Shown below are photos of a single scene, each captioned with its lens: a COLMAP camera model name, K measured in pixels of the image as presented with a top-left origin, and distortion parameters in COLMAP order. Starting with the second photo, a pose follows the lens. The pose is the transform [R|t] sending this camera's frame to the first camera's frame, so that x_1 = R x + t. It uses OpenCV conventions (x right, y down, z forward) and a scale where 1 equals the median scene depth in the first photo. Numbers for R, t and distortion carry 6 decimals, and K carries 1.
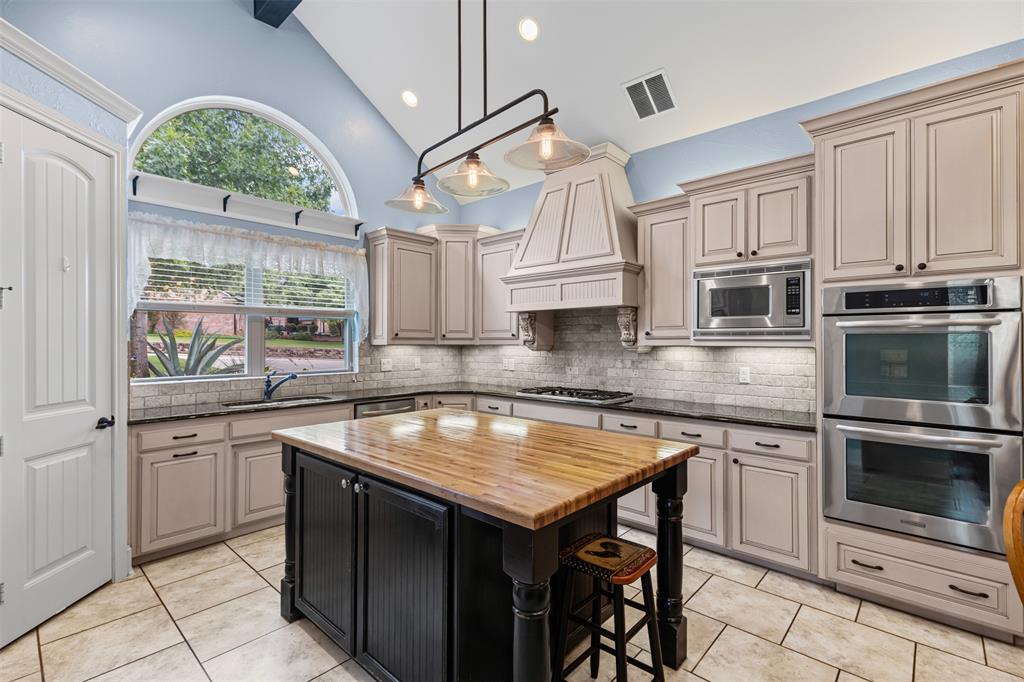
lens RADIAL K [[465.1, 0, 512.9], [0, 465.1, 336.5], [0, 0, 1]] dist [0.002914, 0.000646]
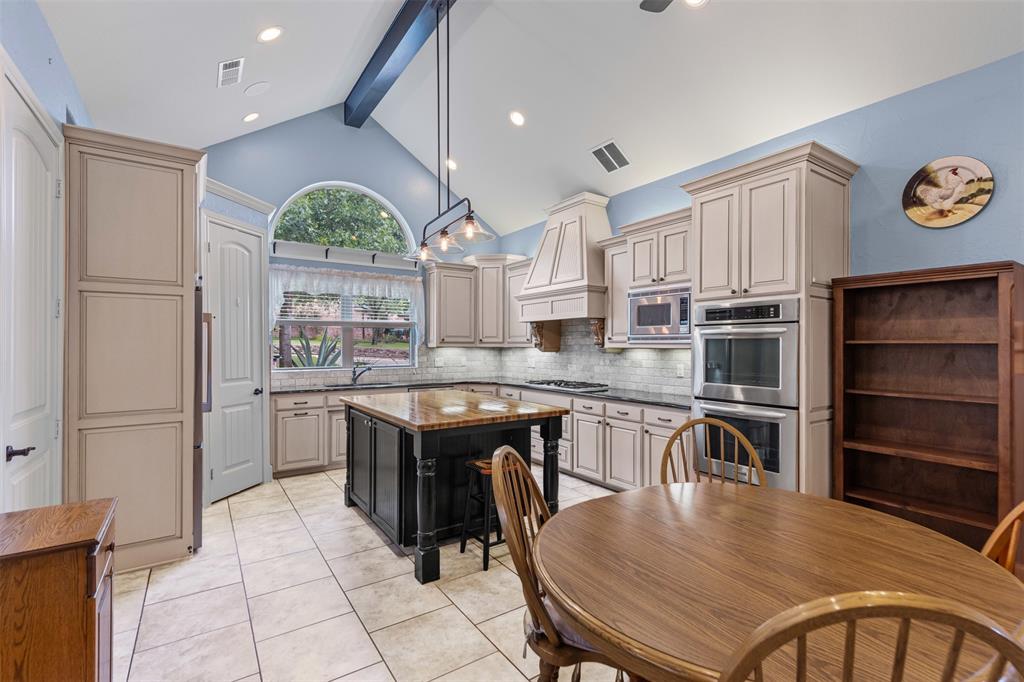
lens RADIAL K [[466.0, 0, 512.2], [0, 466.0, 343.9], [0, 0, 1]] dist [0.011094, -0.000114]
pose [[0.971759, -0.001120, -0.235975, 0.327220], [0.003109, 0.999963, 0.008054, -0.002361], [0.235957, -0.008560, 0.971726, -0.335703]]
